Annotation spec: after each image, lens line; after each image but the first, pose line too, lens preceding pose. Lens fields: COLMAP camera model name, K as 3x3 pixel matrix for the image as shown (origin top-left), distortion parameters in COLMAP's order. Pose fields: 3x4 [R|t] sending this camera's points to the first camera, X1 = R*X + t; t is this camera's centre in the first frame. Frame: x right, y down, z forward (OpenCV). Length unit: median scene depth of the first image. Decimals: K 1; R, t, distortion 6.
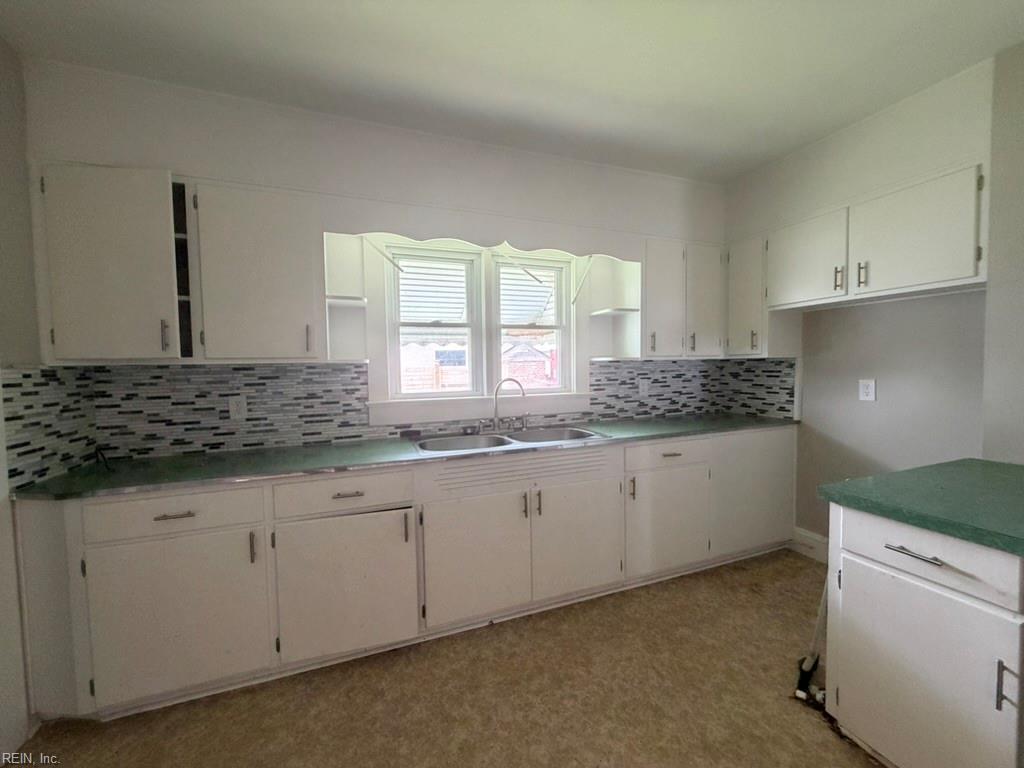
lens RADIAL K [[411.1, 0, 512.0], [0, 411.1, 384.0], [0, 0, 1]] dist [-0.000036, 0.000060]
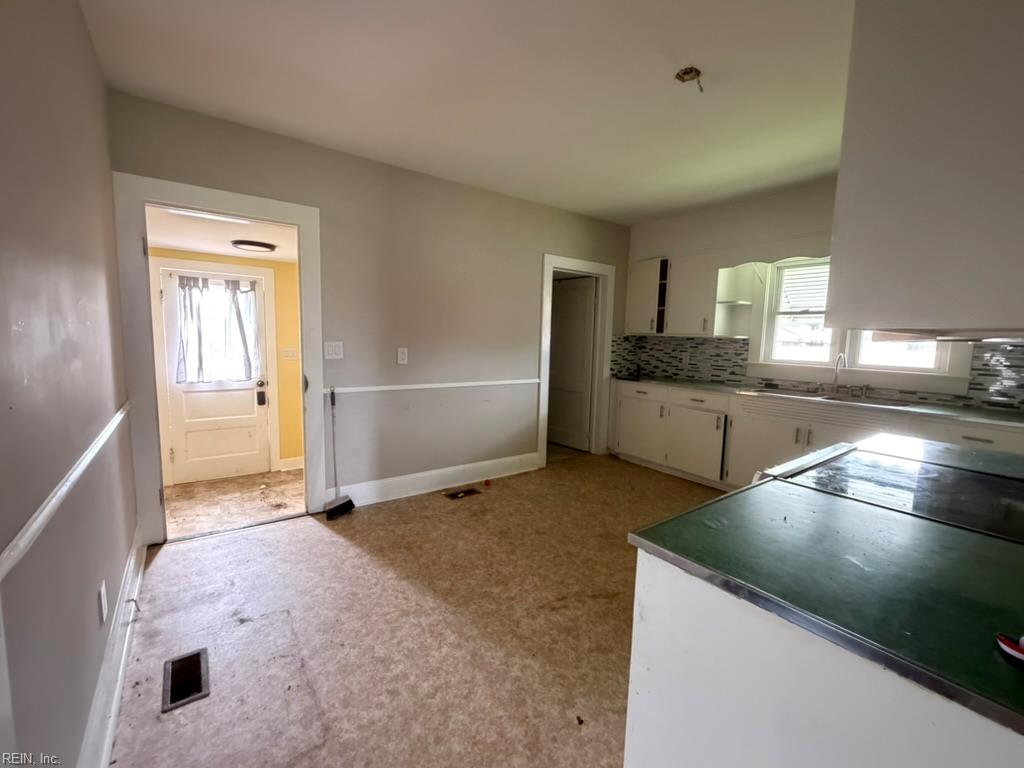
lens RADIAL K [[433.6, 0, 512.0], [0, 433.6, 384.0], [0, 0, 1]] dist [-0.001060, -0.000347]
pose [[0.266046, 0.132231, -0.954848, 1.085365], [-0.073915, 0.990429, 0.116564, -0.000932], [0.961122, 0.039566, 0.273273, -0.388992]]
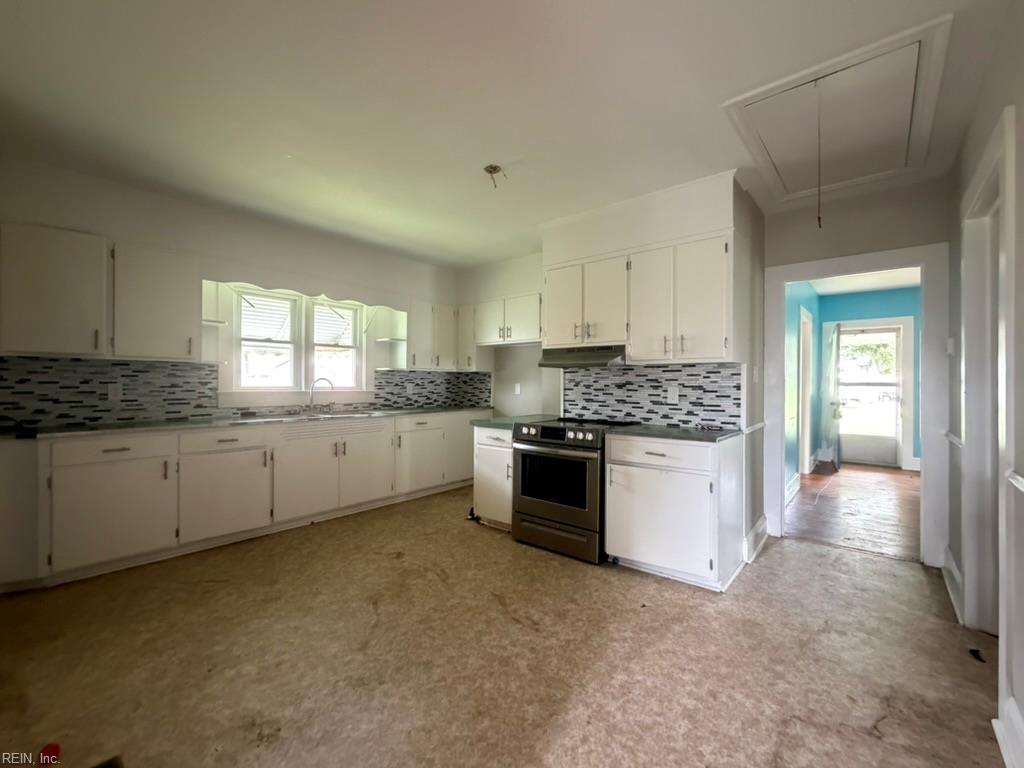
lens RADIAL K [[433.6, 0, 512.0], [0, 433.6, 384.0], [0, 0, 1]] dist [-0.001060, -0.000347]
pose [[0.878171, 0.021521, 0.477863, -0.169809], [0.000943, 0.998908, -0.046720, 0.091059], [-0.478347, 0.041478, 0.877191, -0.844459]]
